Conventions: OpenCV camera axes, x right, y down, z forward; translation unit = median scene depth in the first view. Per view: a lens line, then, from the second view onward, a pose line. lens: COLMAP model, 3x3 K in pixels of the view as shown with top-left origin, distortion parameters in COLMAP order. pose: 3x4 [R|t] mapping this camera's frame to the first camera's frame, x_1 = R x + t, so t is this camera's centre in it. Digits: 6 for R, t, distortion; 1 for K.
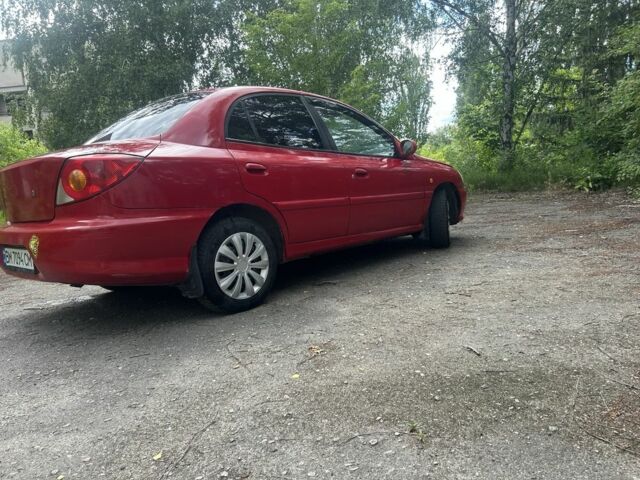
lens RADIAL K [[482.9, 0, 322.6], [0, 482.9, 239.3], [0, 0, 1]] dist [0.036630, -0.039219]
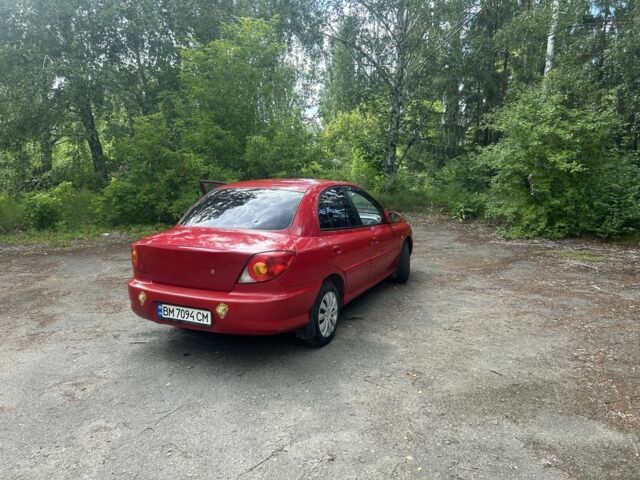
lens RADIAL K [[482.9, 0, 318.6], [0, 482.9, 238.8], [0, 0, 1]] dist [0.036630, -0.039219]
pose [[0.953332, 0.030752, 0.300354, -0.644936], [-0.041546, 0.998698, 0.029615, -0.220560], [-0.299052, -0.040712, 0.953368, -0.410041]]
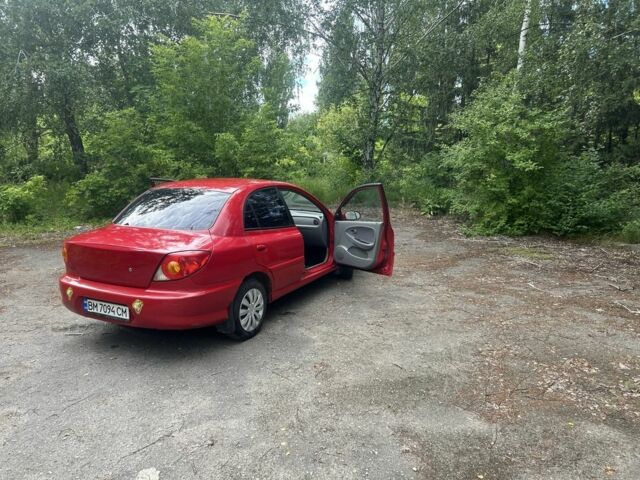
lens RADIAL K [[482.9, 0, 315.9], [0, 482.9, 241.6], [0, 0, 1]] dist [0.036630, -0.039219]
pose [[0.955189, 0.031518, 0.294313, -0.432686], [-0.049491, 0.997324, 0.053817, -0.261205], [-0.291829, -0.065971, 0.954193, -0.554652]]
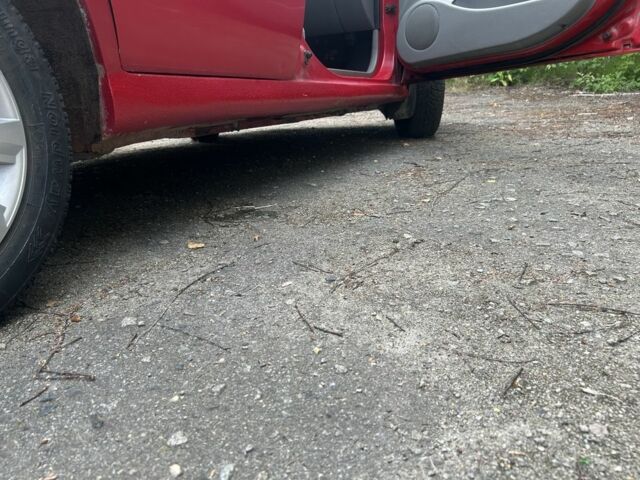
lens RADIAL K [[482.9, 0, 323.2], [0, 482.9, 239.2], [0, 0, 1]] dist [0.036630, -0.039219]
pose [[0.955236, -0.052588, 0.291135, -0.049800], [0.002681, 0.985573, 0.169230, 0.060192], [-0.295834, -0.160874, 0.941595, 0.768098]]
